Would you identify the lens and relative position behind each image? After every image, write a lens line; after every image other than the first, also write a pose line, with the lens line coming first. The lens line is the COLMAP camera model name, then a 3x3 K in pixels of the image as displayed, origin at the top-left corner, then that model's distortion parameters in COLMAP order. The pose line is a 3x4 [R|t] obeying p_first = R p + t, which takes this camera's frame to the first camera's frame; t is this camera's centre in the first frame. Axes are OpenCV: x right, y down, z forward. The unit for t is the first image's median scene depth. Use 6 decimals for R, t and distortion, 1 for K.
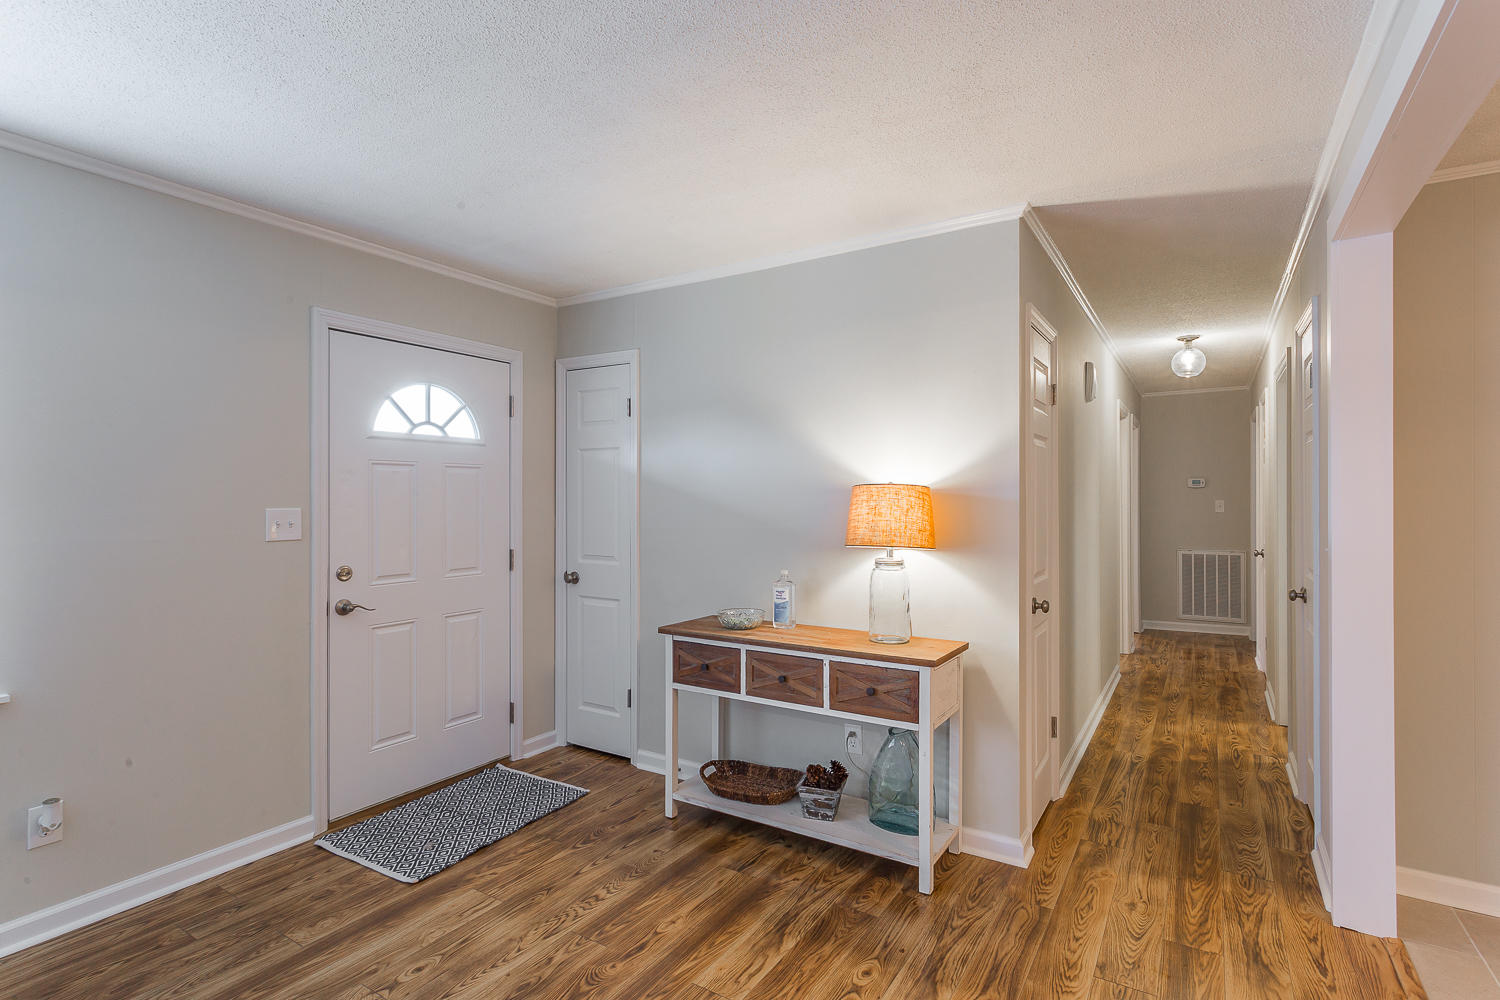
lens RADIAL K [[725.4, 0, 757.8], [0, 725.4, 496.5], [0, 0, 1]] dist [0.004920, -0.000322]
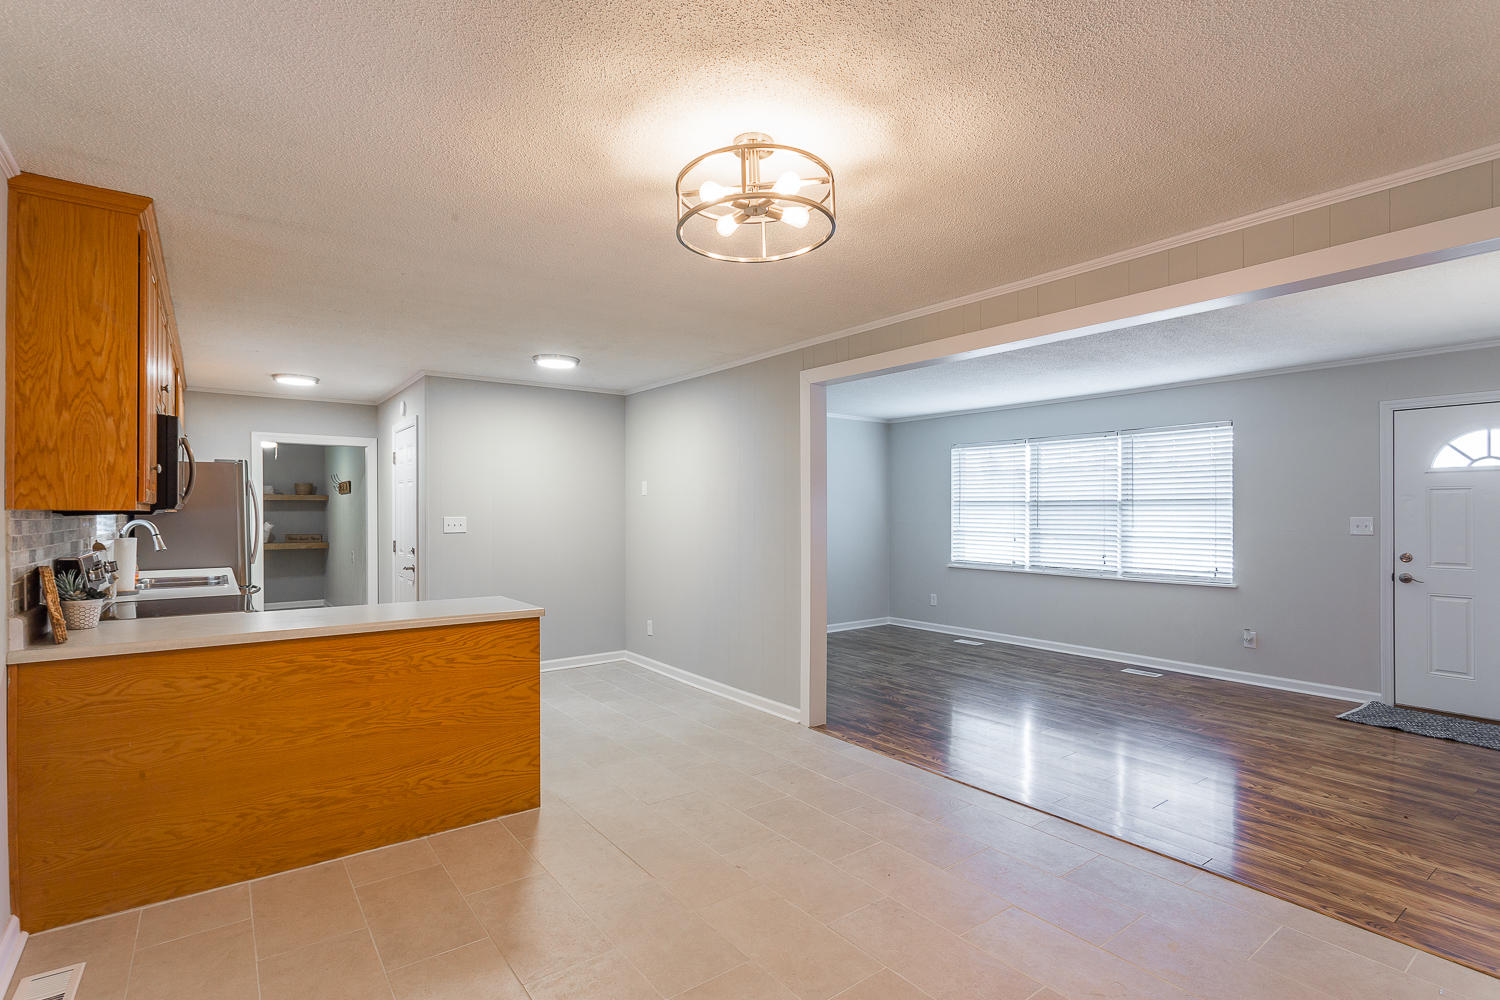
lens RADIAL K [[703.5, 0, 757.2], [0, 703.5, 506.2], [0, 0, 1]] dist [-0.000101, 0.000029]
pose [[-0.357357, -0.008158, -0.933932, 1.433545], [0.004189, 0.999938, -0.010338, 0.000031], [0.933958, -0.007607, -0.357301, 0.200561]]
